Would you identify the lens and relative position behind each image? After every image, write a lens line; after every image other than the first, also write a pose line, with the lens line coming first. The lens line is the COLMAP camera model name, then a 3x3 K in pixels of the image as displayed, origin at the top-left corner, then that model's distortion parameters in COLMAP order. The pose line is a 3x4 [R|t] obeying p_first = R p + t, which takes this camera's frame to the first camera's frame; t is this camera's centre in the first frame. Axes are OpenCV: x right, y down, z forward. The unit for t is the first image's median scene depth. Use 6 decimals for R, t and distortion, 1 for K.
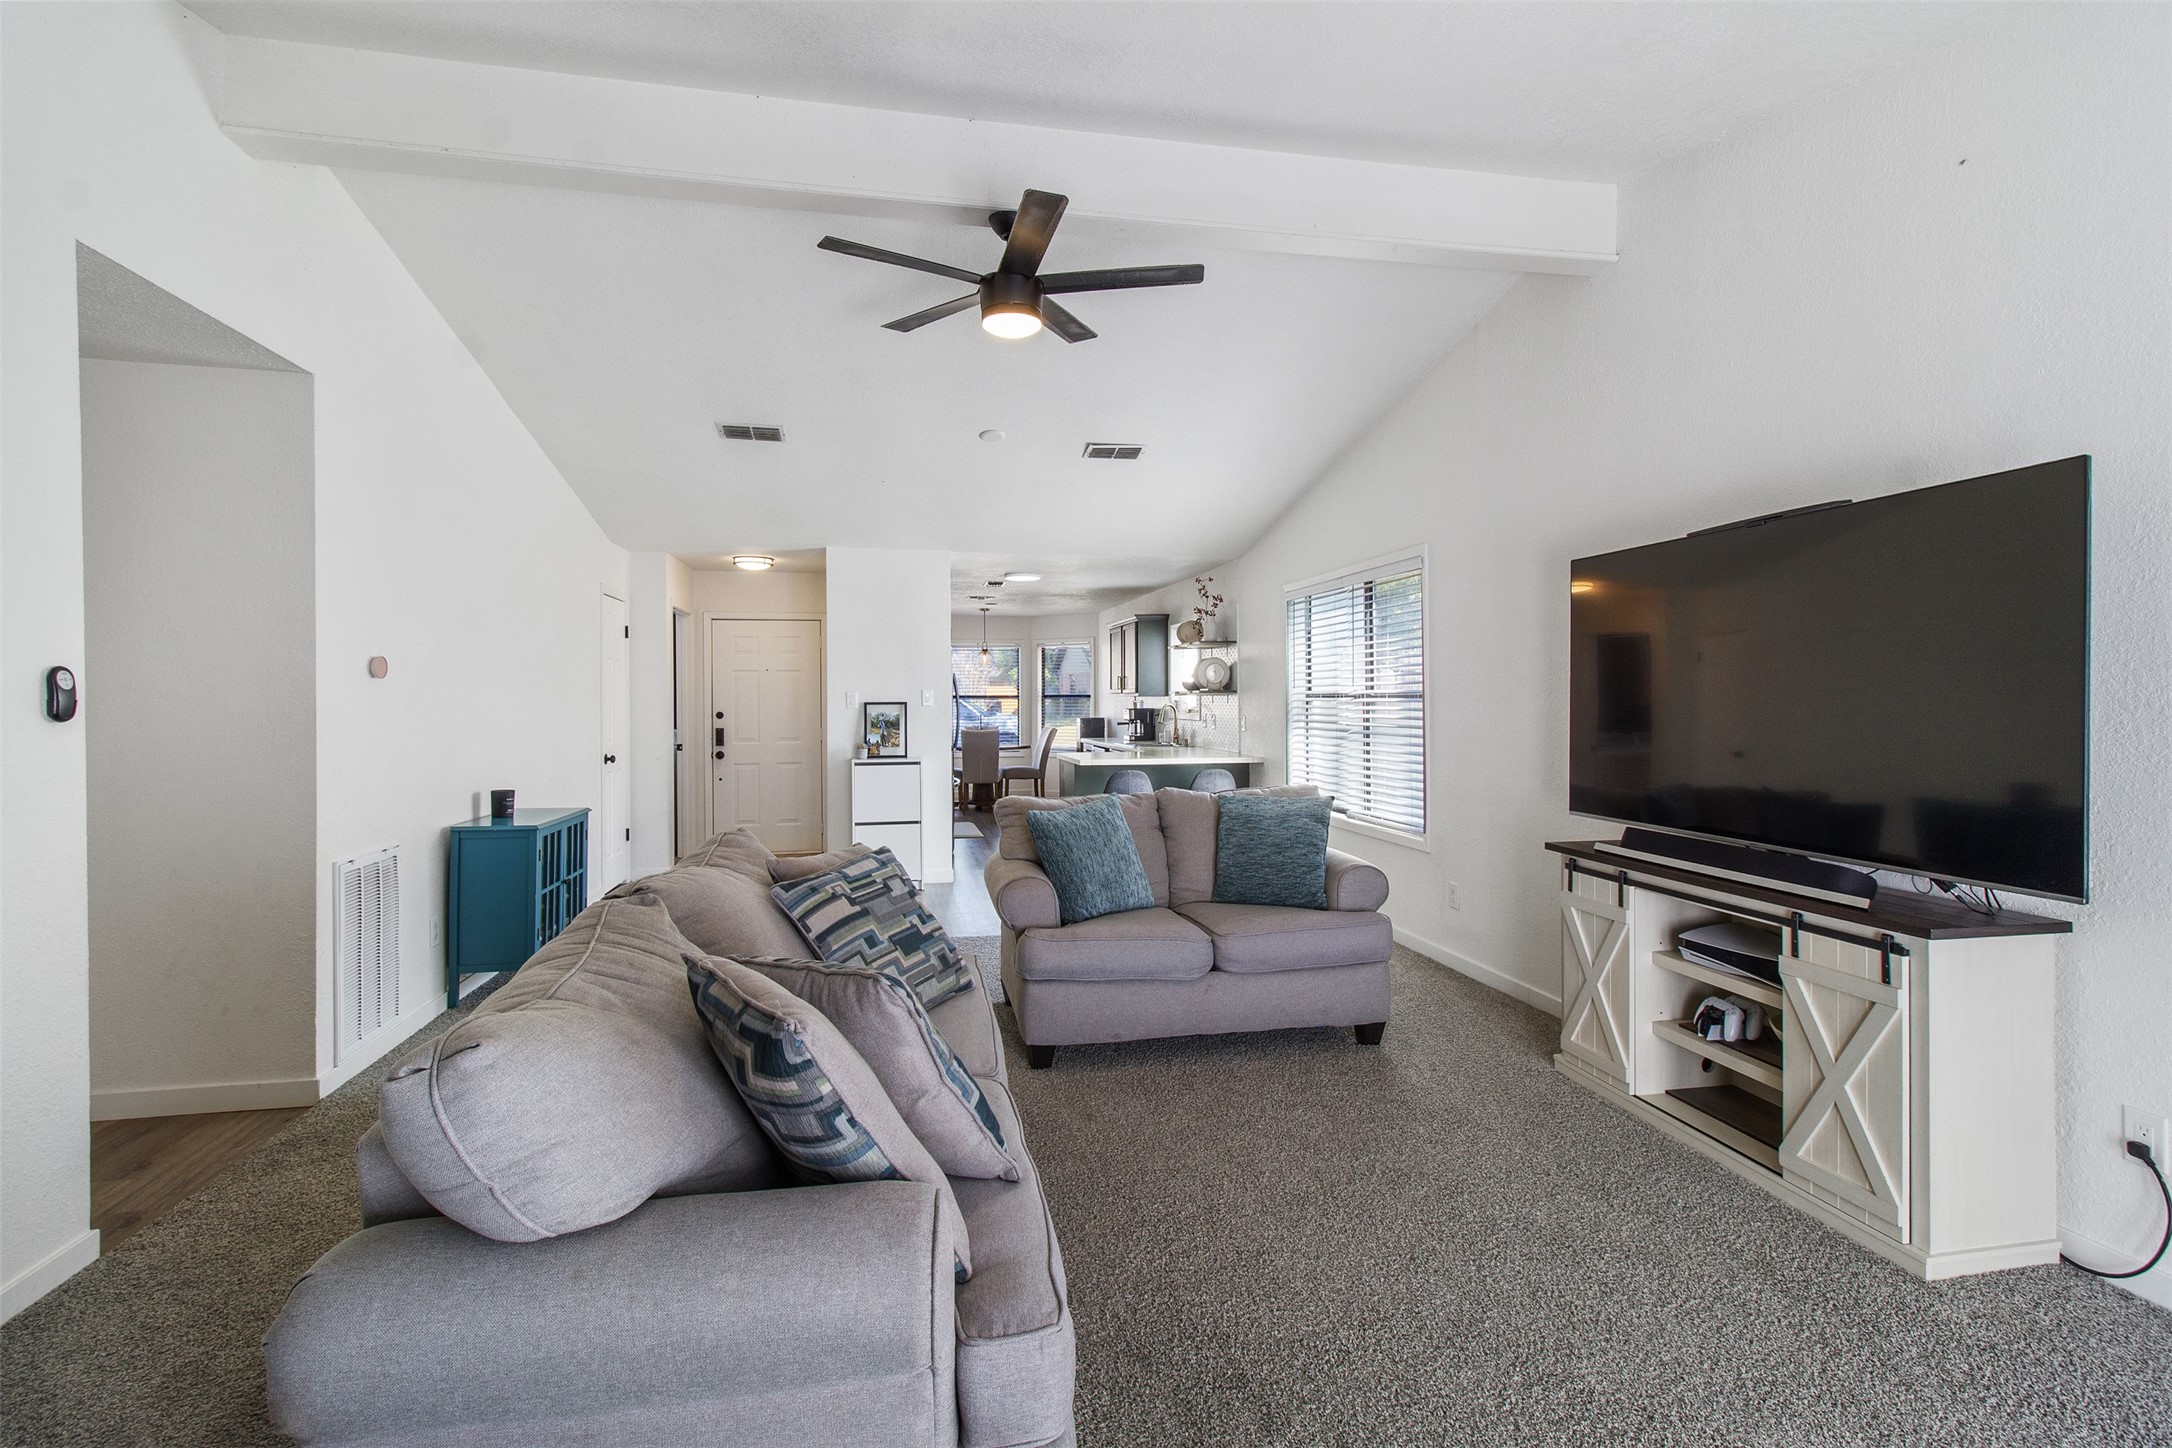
lens RADIAL K [[999.5, 0, 1086.8], [0, 999.5, 698.1], [0, 0, 1]] dist [0.000009, -0.000147]
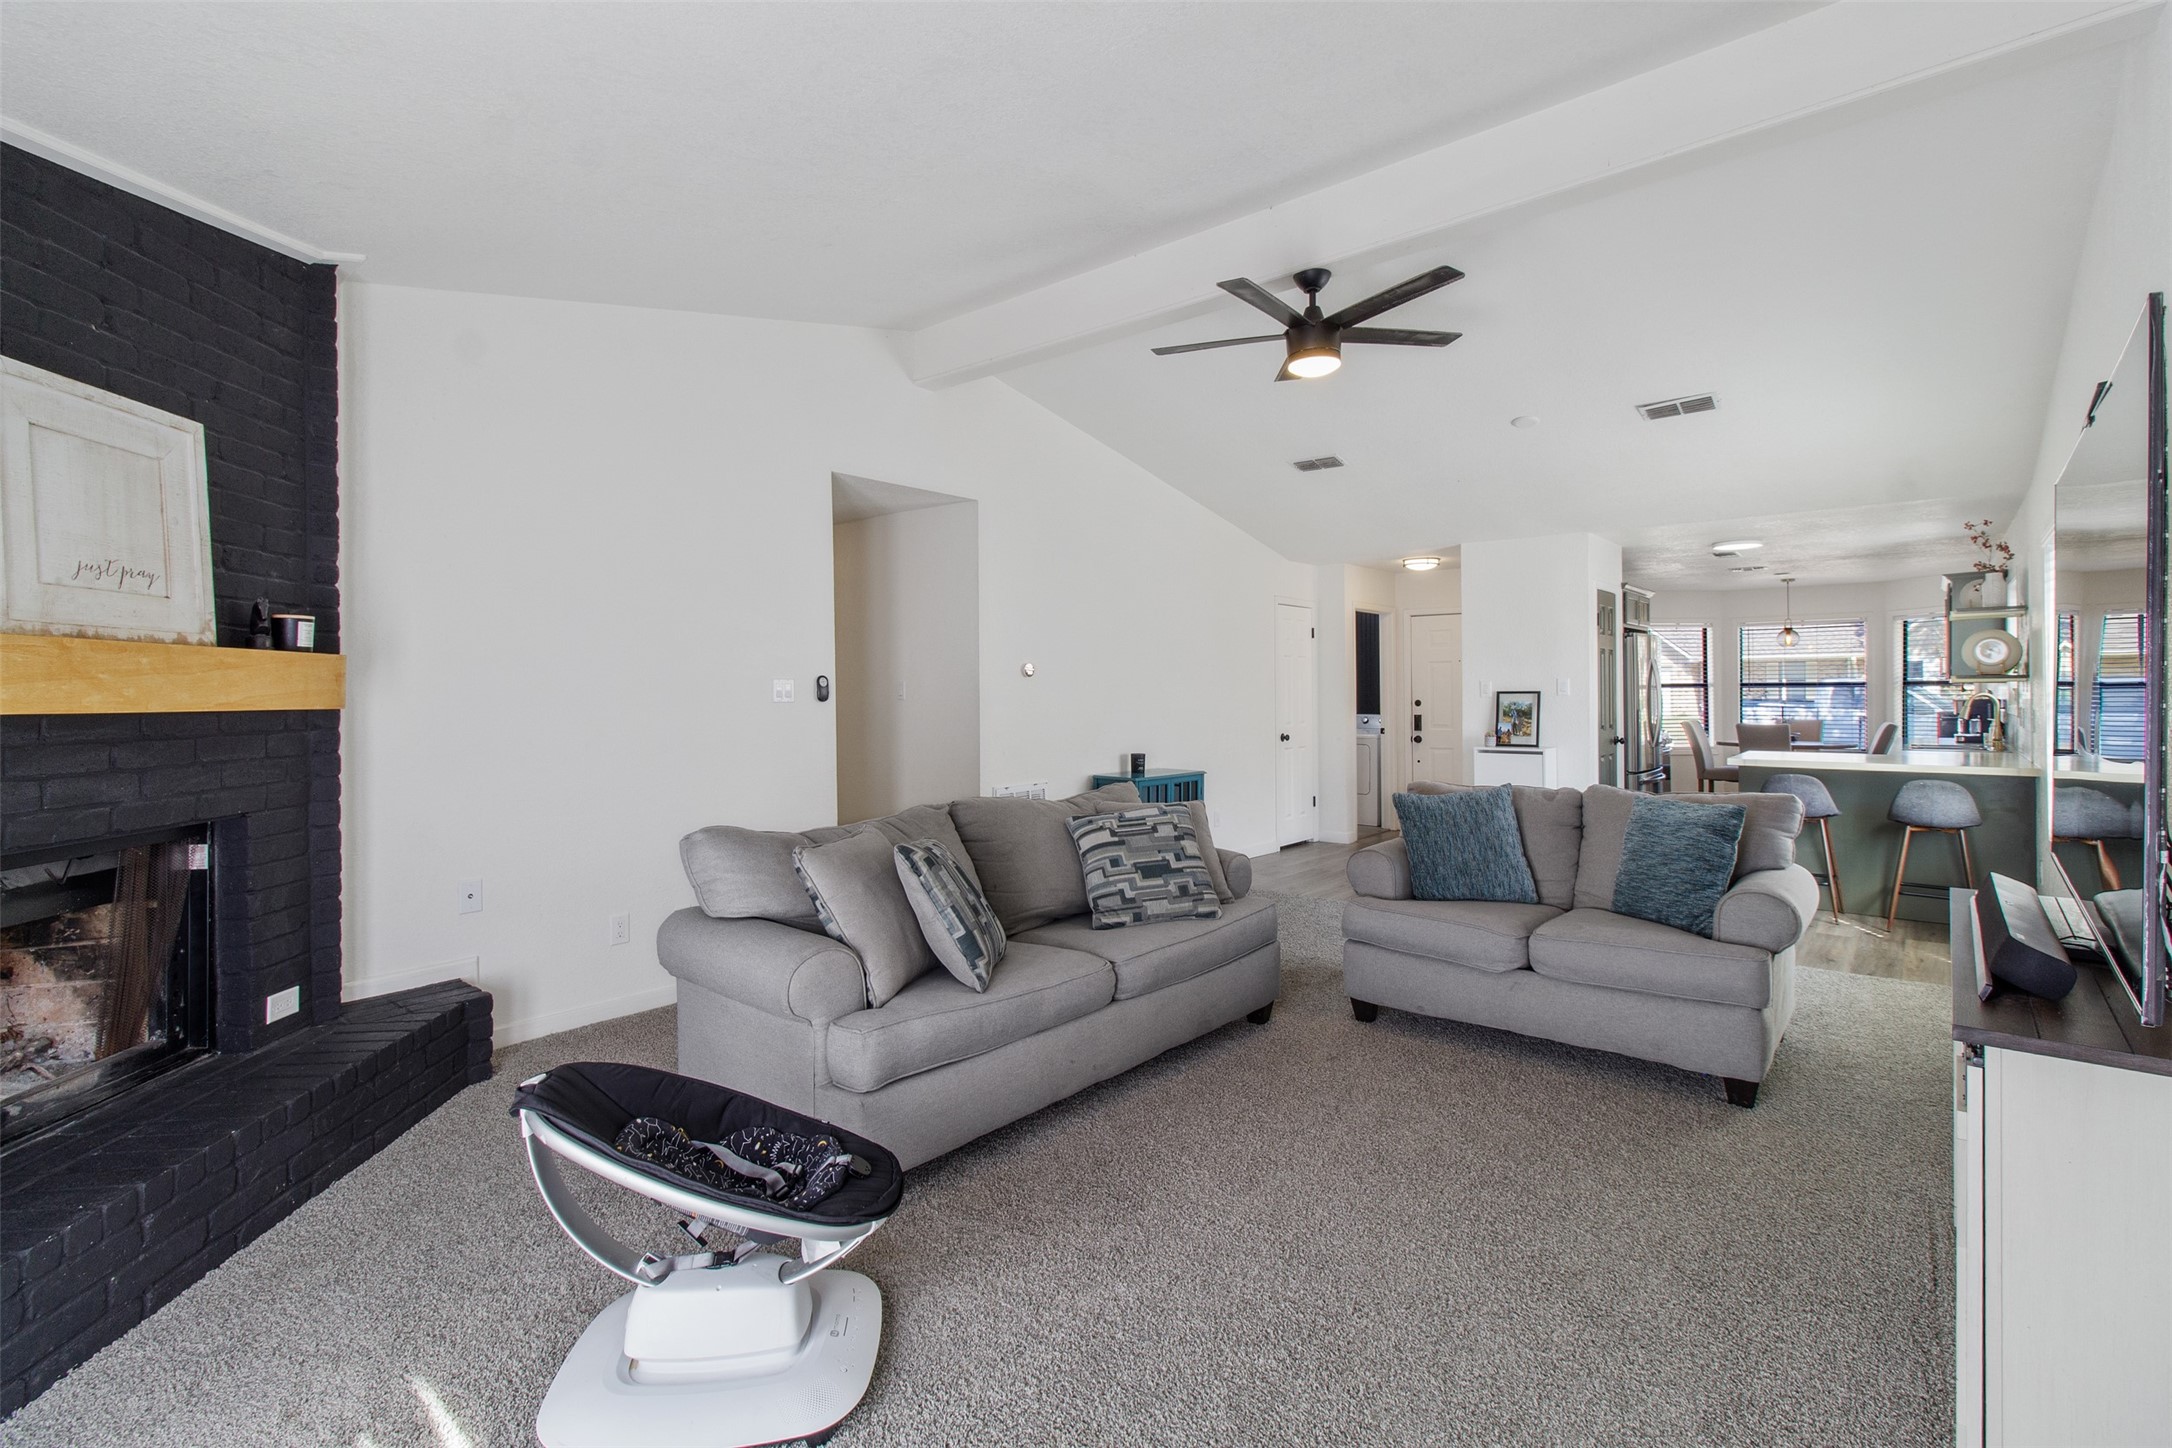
lens RADIAL K [[999.5, 0, 1086.8], [0, 999.5, 698.1], [0, 0, 1]] dist [0.000009, -0.000147]
pose [[0.626875, 0.005734, -0.779099, 0.546268], [0.003824, 0.999938, 0.010436, -0.002224], [0.779111, -0.009521, 0.626814, 0.056259]]
